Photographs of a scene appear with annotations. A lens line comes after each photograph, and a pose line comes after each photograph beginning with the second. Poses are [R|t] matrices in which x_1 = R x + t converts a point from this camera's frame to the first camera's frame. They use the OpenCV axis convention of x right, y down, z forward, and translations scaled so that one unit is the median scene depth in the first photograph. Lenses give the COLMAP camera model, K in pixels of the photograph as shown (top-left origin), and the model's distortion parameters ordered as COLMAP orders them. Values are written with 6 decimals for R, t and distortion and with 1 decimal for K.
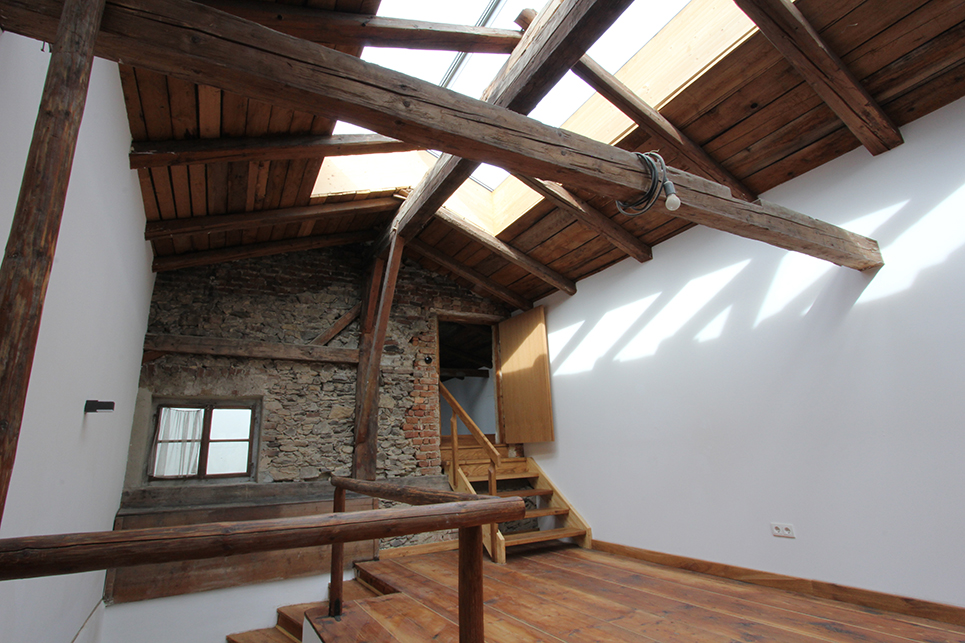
lens RADIAL K [[462.8, 0, 467.0], [0, 462.8, 322.4], [0, 0, 1]] dist [-0.002363, -0.000321]
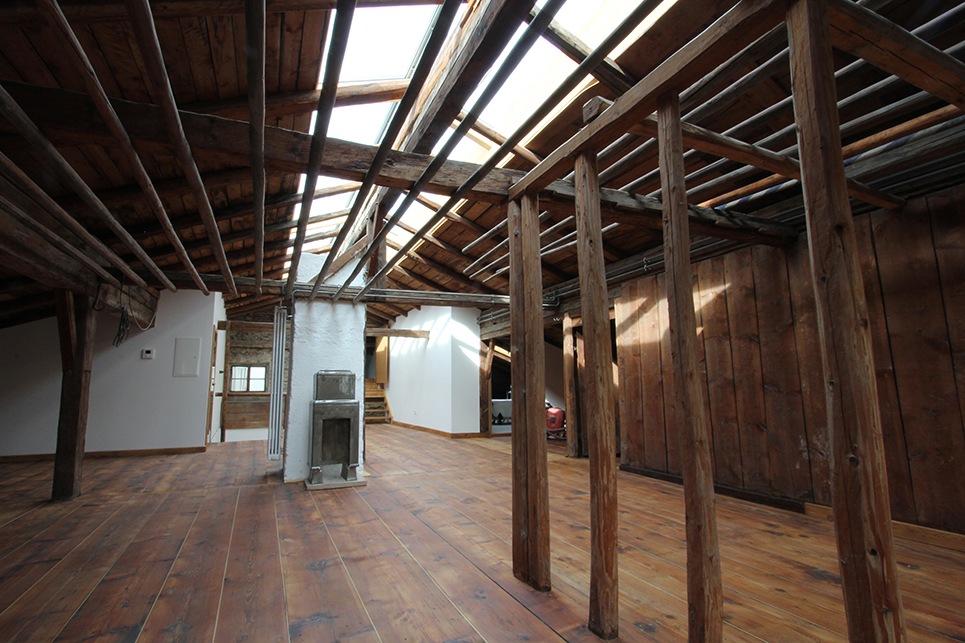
lens RADIAL K [[462.8, 0, 467.0], [0, 462.8, 322.4], [0, 0, 1]] dist [-0.002363, -0.000321]
pose [[0.996328, 0.020568, -0.083111, 0.902112], [-0.009281, 0.990942, 0.133972, -0.434332], [0.085114, -0.132709, 0.987494, -1.481722]]
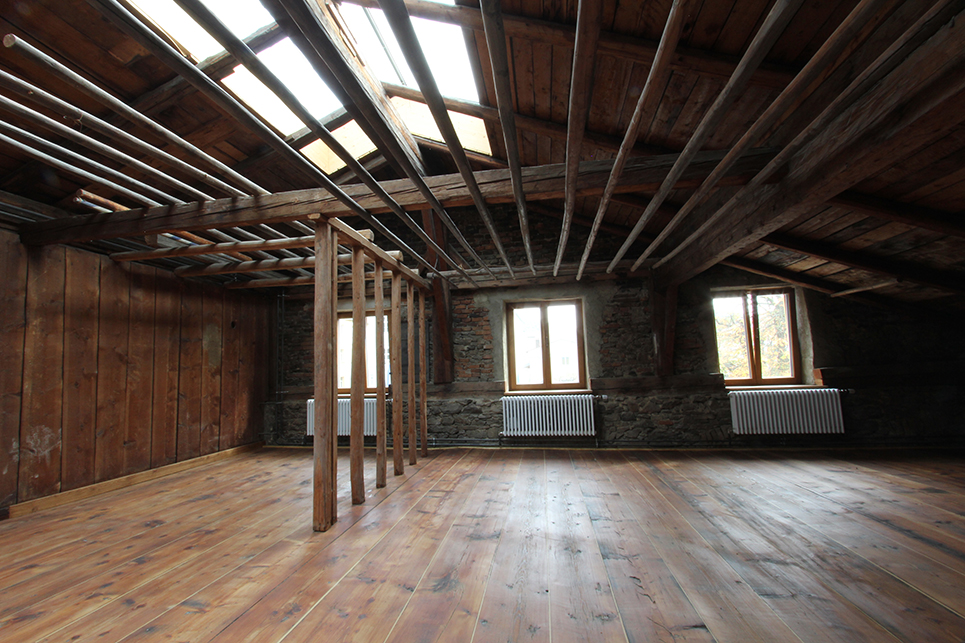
lens RADIAL K [[462.8, 0, 467.0], [0, 462.8, 322.4], [0, 0, 1]] dist [-0.002363, -0.000321]
pose [[-0.786061, 0.129025, 0.604533, -1.595844], [-0.103450, 0.936723, -0.334438, 0.804819], [-0.609431, -0.325428, -0.722973, 2.625412]]
